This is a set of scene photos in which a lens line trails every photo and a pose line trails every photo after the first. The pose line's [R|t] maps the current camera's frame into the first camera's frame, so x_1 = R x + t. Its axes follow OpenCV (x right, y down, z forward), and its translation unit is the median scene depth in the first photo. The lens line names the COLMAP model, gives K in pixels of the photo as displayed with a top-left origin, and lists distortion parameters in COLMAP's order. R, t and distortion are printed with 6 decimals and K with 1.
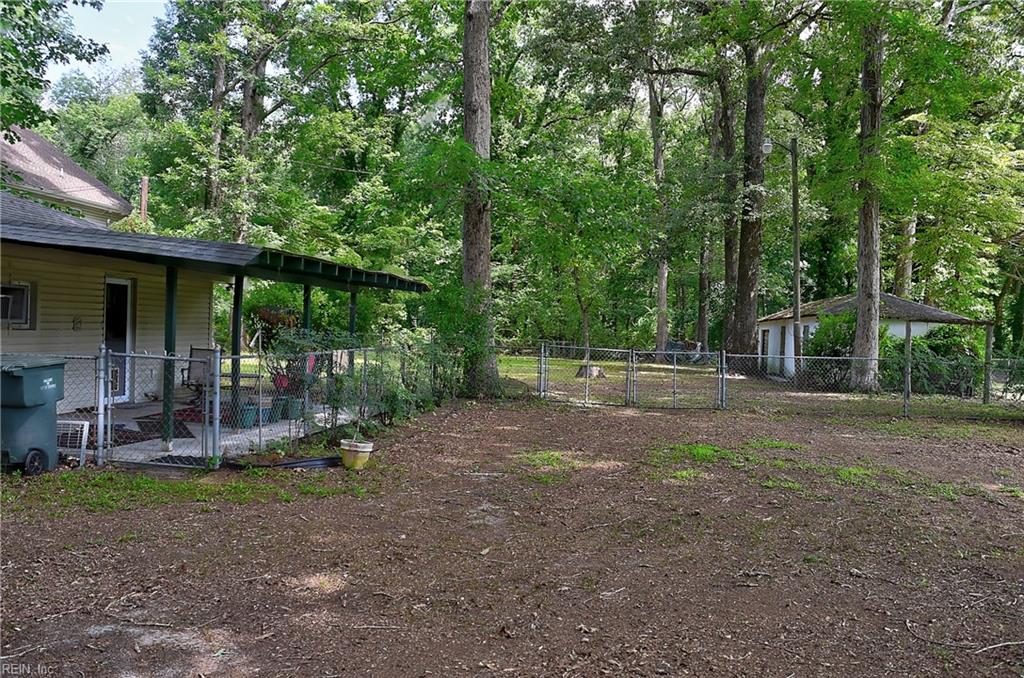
lens RADIAL K [[910.6, 0, 512.0], [0, 910.6, 339.0], [0, 0, 1]] dist [-0.000637, 0.000454]
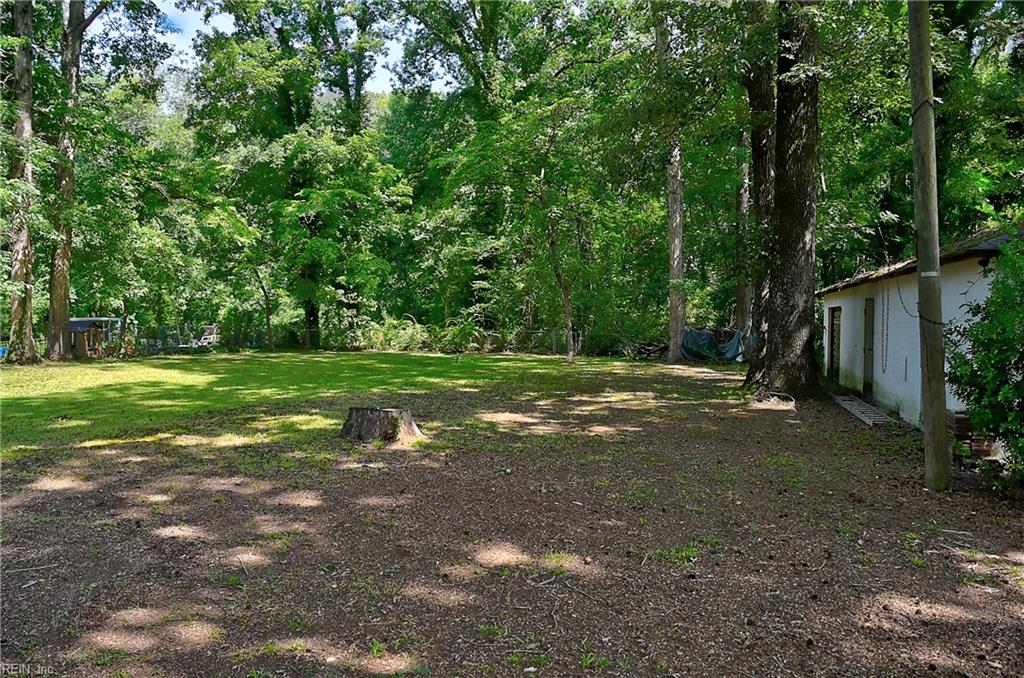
lens RADIAL K [[831.9, 0, 512.0], [0, 831.9, 339.0], [0, 0, 1]] dist [-0.069382, 0.004015]
pose [[0.993927, -0.025428, -0.107067, 0.155818], [0.026816, 0.999574, 0.011540, -0.001972], [0.106728, -0.014341, 0.994185, 0.548866]]
